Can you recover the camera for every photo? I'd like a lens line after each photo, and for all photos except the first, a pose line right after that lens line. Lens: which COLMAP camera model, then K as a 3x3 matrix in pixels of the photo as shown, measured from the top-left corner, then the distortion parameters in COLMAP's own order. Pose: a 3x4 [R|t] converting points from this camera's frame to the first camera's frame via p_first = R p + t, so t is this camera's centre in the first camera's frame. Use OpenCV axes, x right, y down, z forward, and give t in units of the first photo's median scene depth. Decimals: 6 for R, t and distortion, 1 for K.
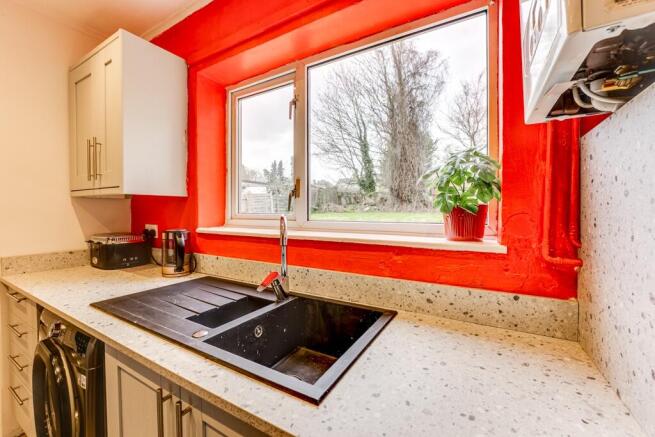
lens RADIAL K [[268.4, 0, 327.0], [0, 268.4, 218.2], [0, 0, 1]] dist [-0.006702, 0.000396]
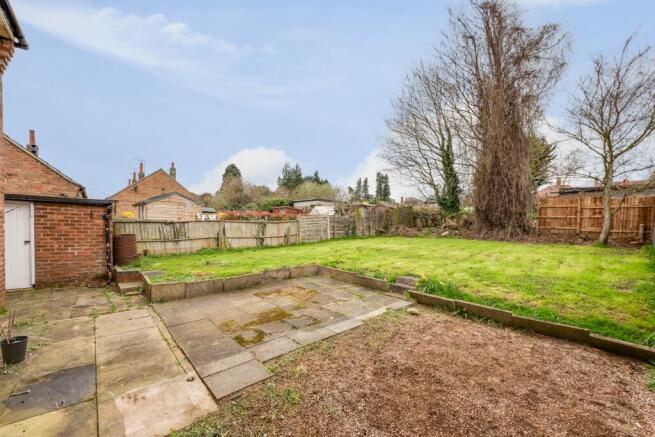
lens RADIAL K [[268.4, 0, 337.0], [0, 268.4, 239.7], [0, 0, 1]] dist [-0.006702, 0.000396]
pose [[0.953996, 0.040871, -0.297021, 0.076360], [-0.036049, 0.999114, 0.021696, -0.020920], [0.297644, -0.009991, 0.954625, 0.110533]]
